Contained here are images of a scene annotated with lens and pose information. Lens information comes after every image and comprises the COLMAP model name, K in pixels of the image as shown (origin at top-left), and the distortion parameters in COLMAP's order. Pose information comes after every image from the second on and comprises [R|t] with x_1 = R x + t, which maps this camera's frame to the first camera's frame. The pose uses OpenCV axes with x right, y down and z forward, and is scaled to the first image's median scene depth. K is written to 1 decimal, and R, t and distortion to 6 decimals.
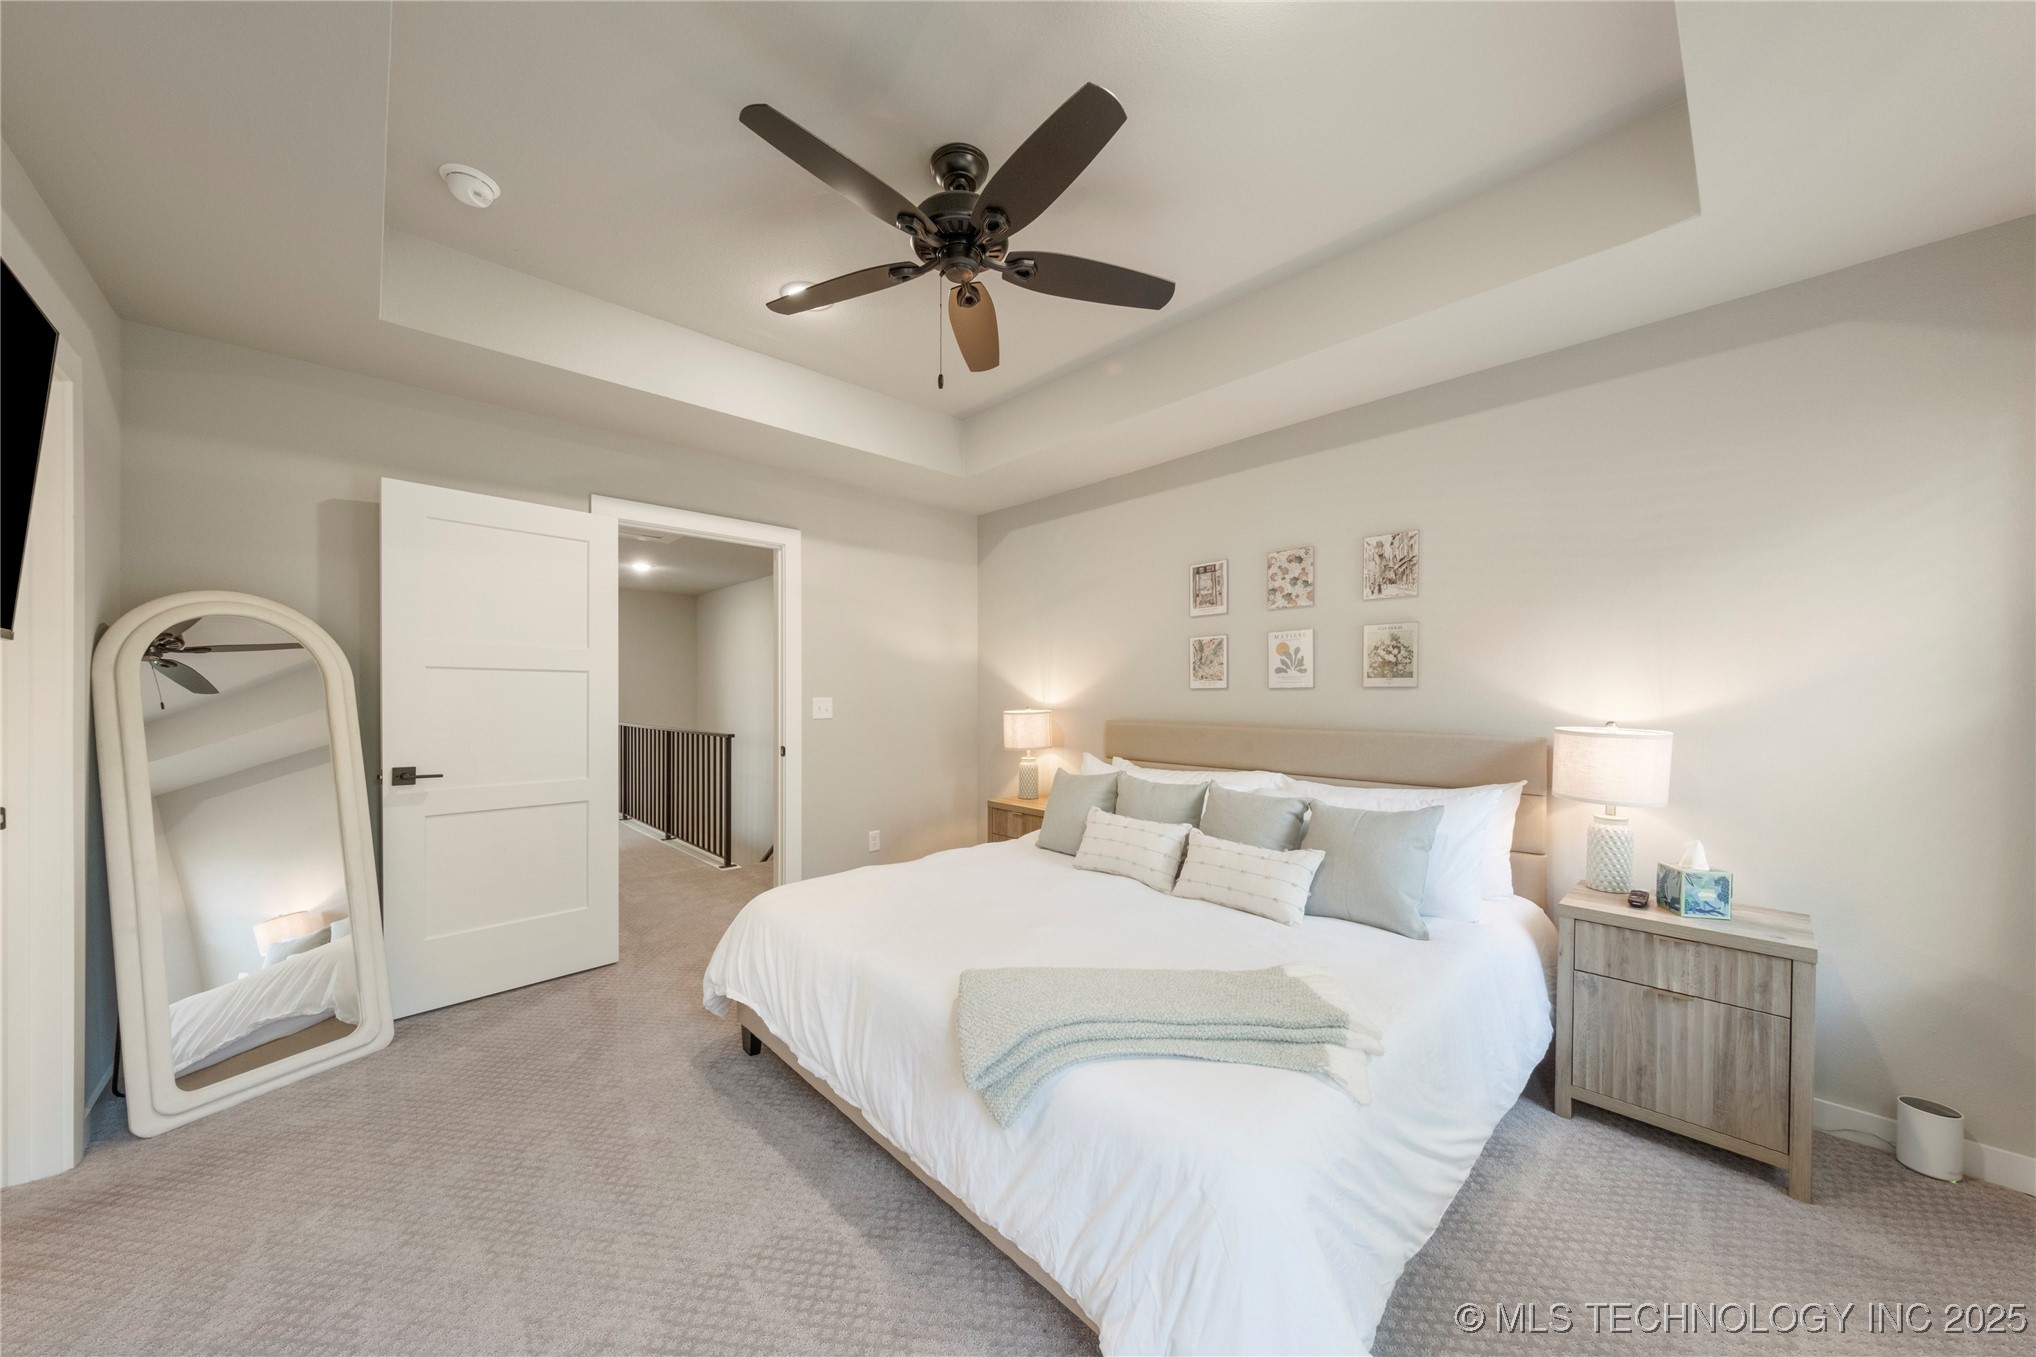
lens RADIAL K [[698.3, 0, 1019.5], [0, 698.3, 689.2], [0, 0, 1]] dist [-0.000214, -0.000191]
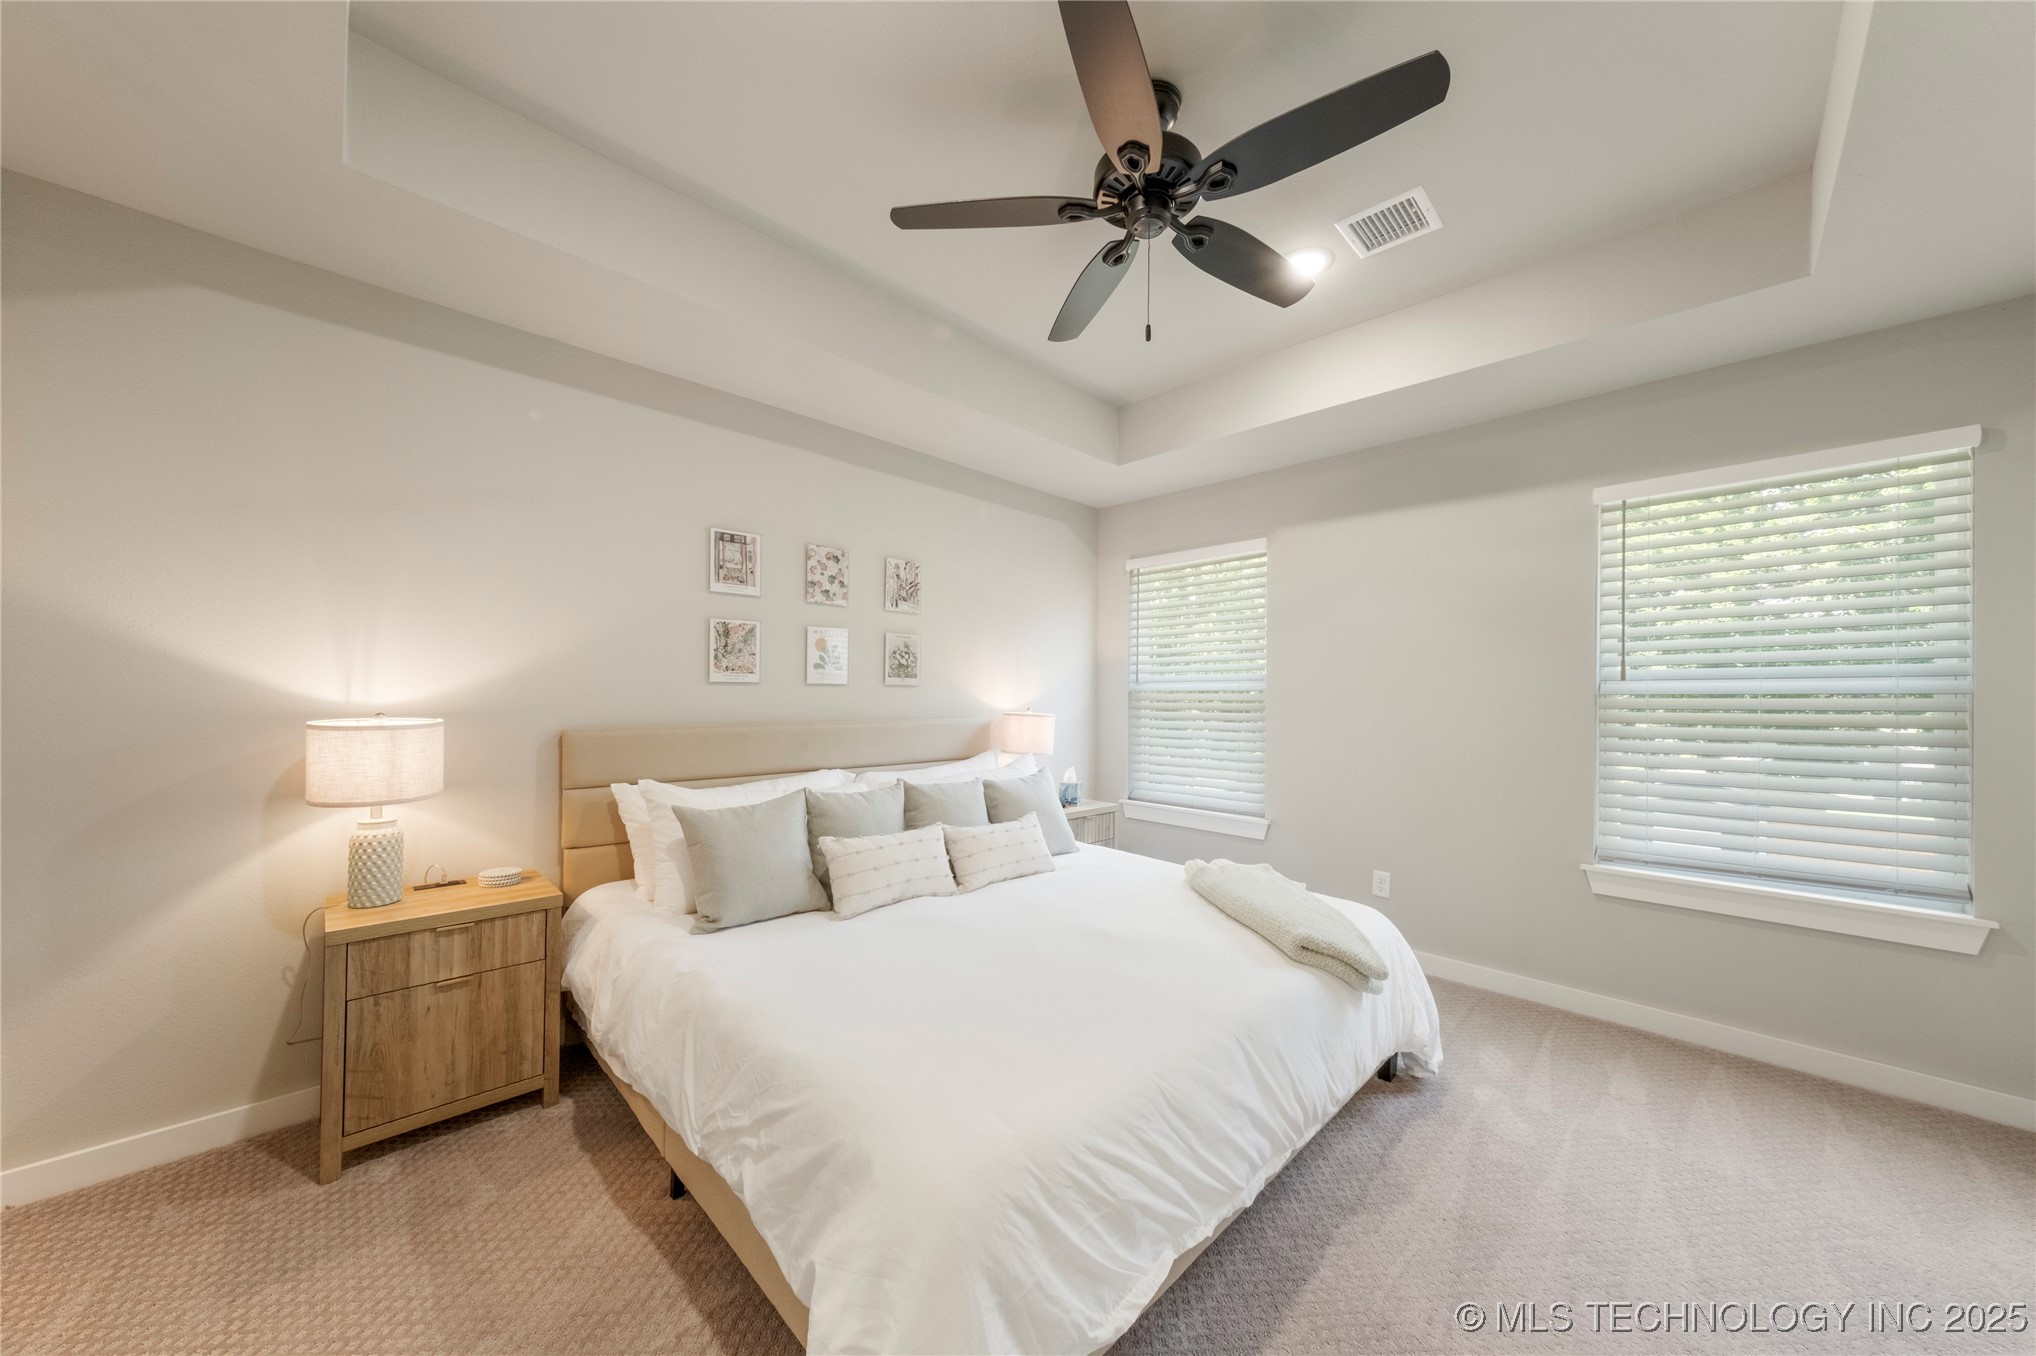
lens RADIAL K [[698.3, 0, 1019.5], [0, 698.3, 688.7], [0, 0, 1]] dist [-0.000214, -0.000191]
pose [[-0.035823, 0.010282, 0.999305, -0.622723], [-0.013174, 0.999855, -0.010760, 0.011707], [-0.999271, -0.013550, -0.035682, 0.753465]]
